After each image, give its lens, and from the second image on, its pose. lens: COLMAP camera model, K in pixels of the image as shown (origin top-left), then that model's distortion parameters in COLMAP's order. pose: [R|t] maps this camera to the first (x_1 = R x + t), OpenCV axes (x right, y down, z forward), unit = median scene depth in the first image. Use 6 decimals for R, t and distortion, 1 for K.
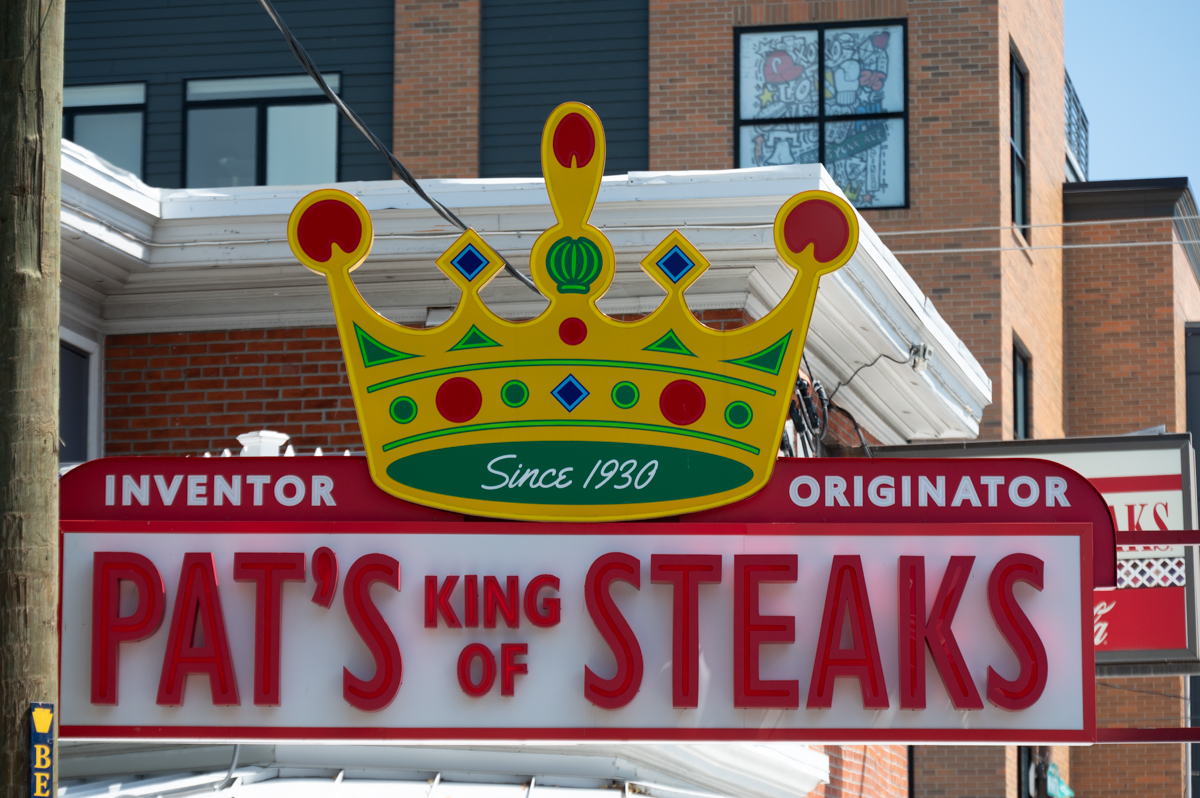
lens RADIAL K [[4281.5, 0, 600.0], [0, 4281.5, 399.0], [0, 0, 1]] dist [-0.020050, 0.215317]
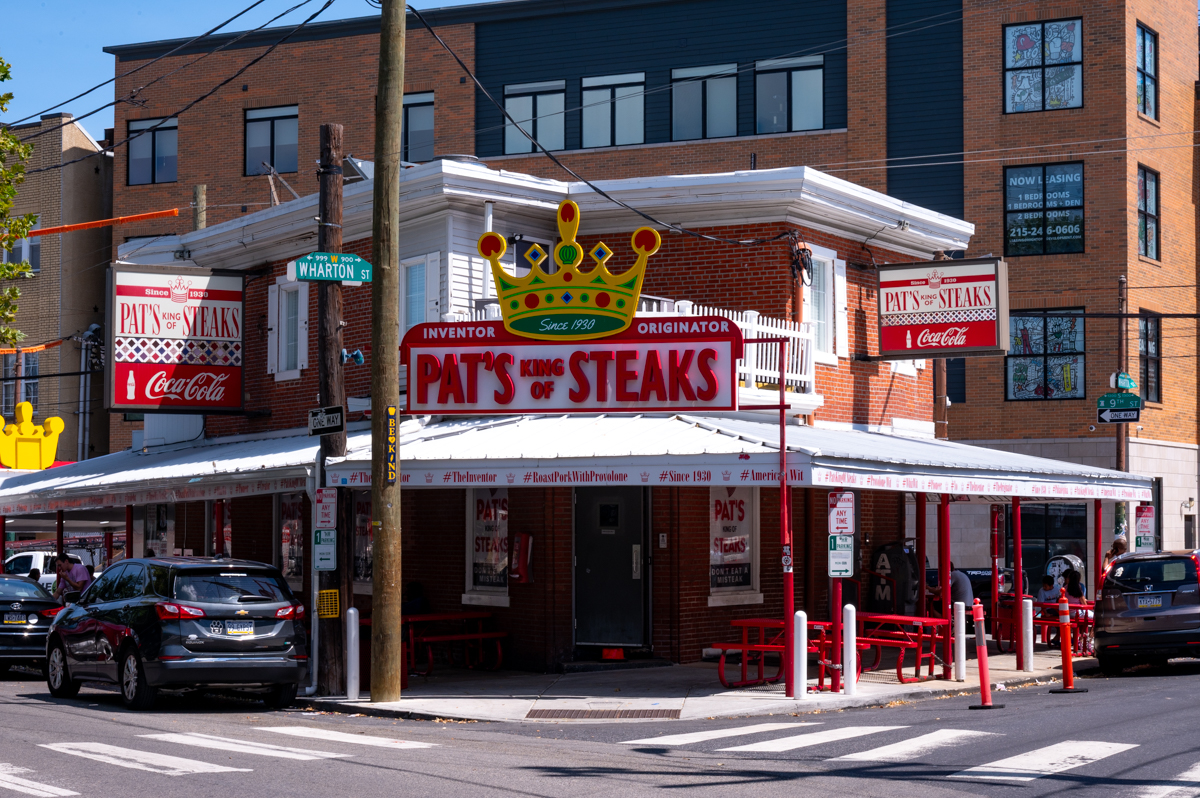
lens RADIAL K [[2382.8, 0, 600.0], [0, 2382.8, 399.0], [0, 0, 1]] dist [-0.010227, 0.078908]
pose [[0.963445, -0.016796, -0.267378, 0.463246], [0.045953, 0.993602, 0.103170, -0.102638], [0.263934, -0.111685, 0.958053, -0.609925]]
